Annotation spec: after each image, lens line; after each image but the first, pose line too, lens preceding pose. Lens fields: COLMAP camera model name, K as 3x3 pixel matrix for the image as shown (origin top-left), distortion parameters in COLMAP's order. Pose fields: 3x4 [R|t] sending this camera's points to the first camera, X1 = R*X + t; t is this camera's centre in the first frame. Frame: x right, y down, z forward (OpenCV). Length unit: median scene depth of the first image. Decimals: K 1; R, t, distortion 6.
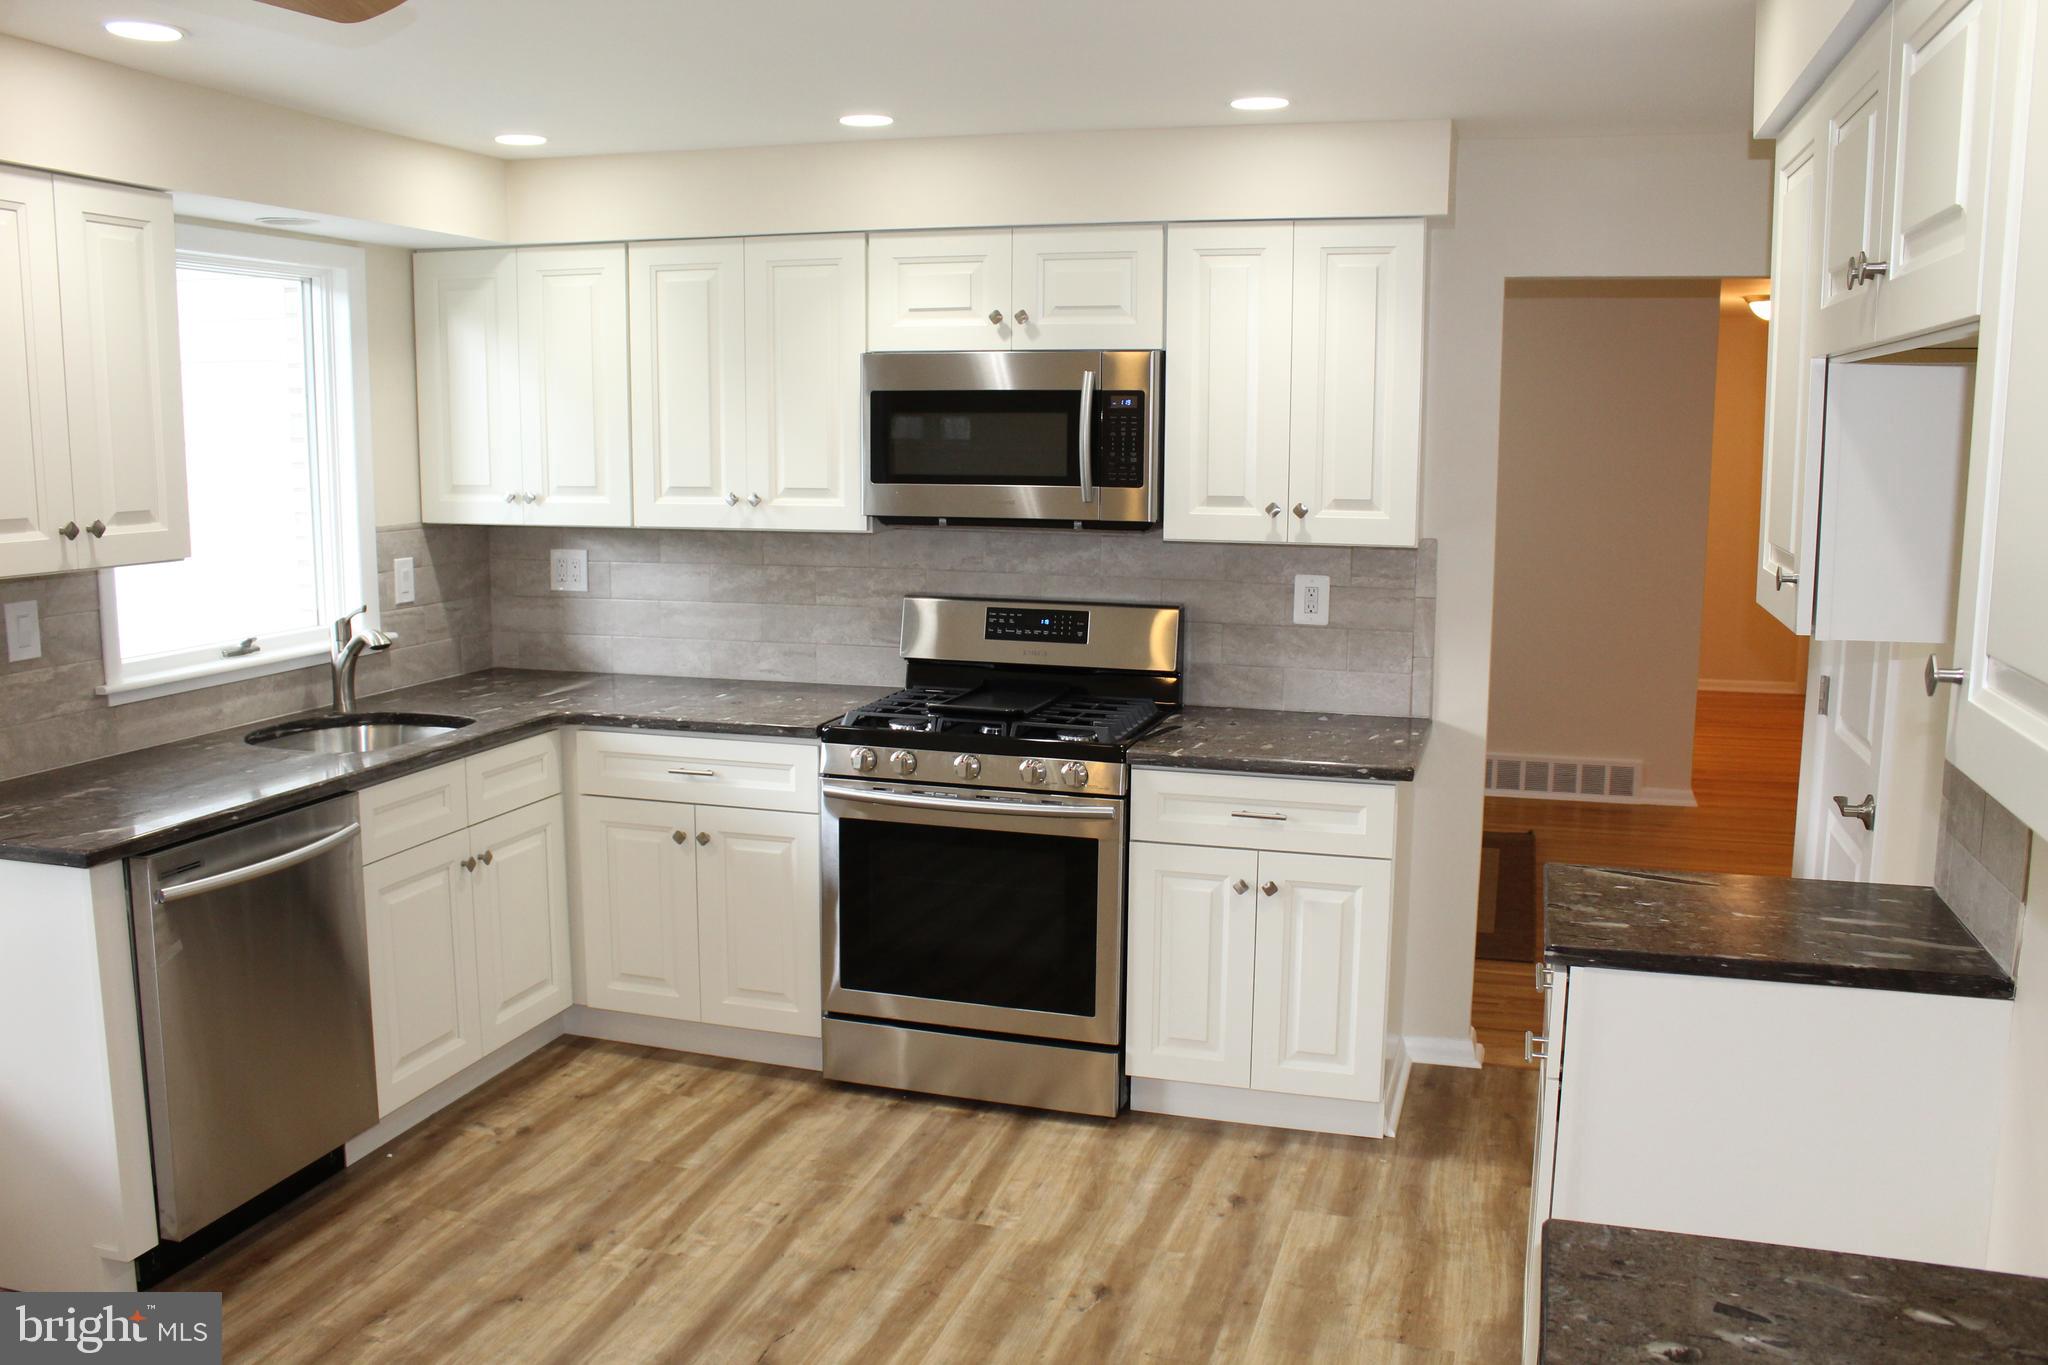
lens RADIAL K [[1698.0, 0, 1020.3], [0, 1698.0, 687.8], [0, 0, 1]] dist [-0.170367, 0.142253]
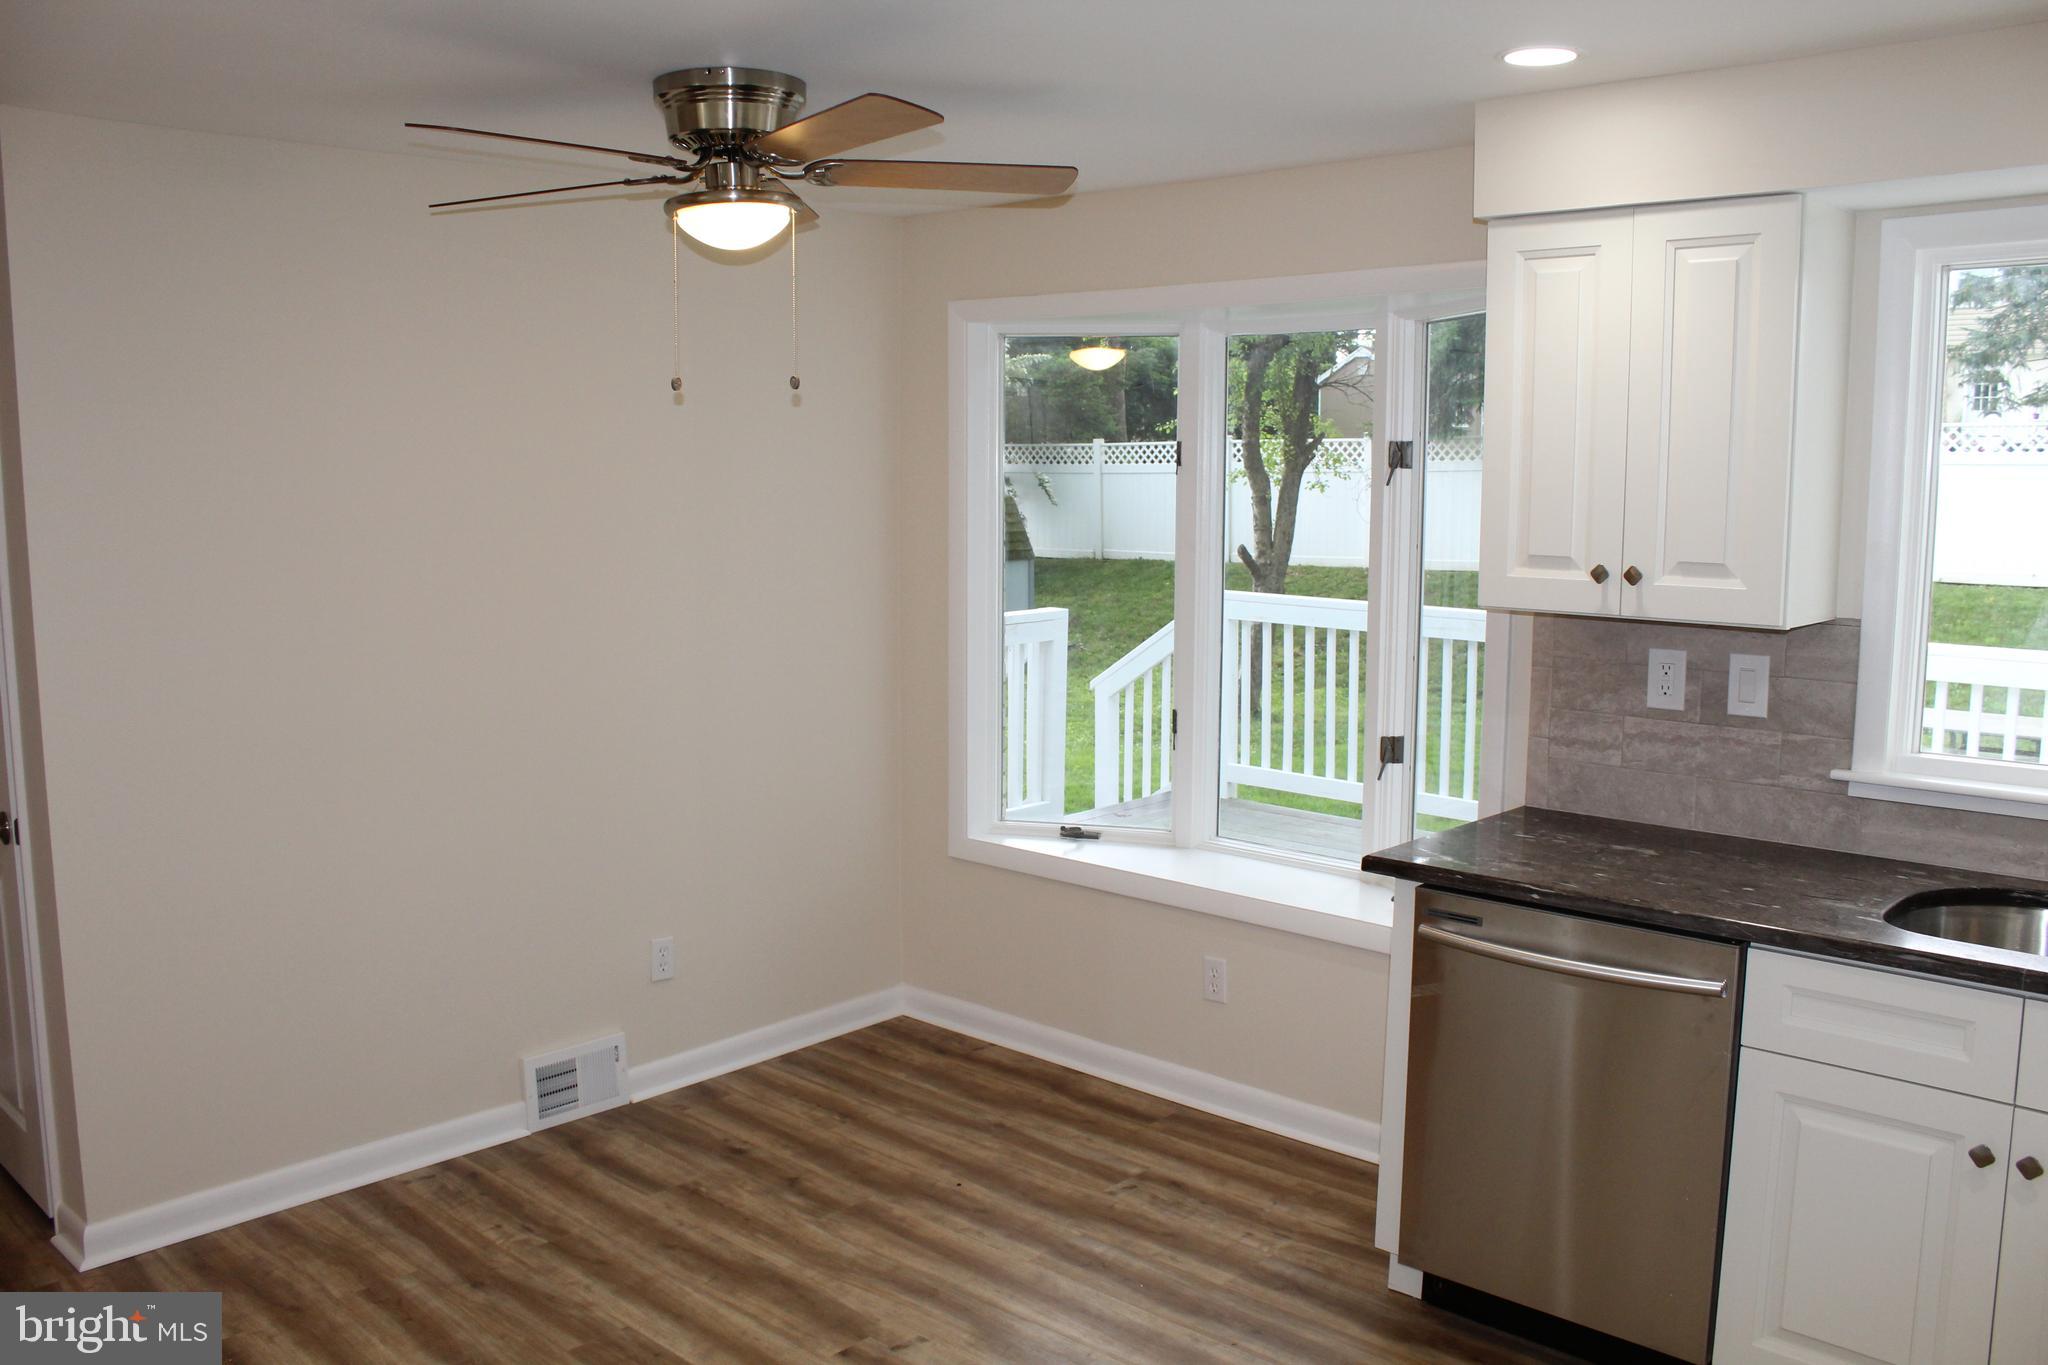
lens RADIAL K [[1698.0, 0, 1019.1], [0, 1698.0, 683.5], [0, 0, 1]] dist [-0.170367, 0.142253]
pose [[-0.443690, 0.105371, -0.889964, 0.366562], [-0.141979, 0.972257, 0.185898, -0.132803], [0.884862, 0.208837, -0.416420, 0.882976]]
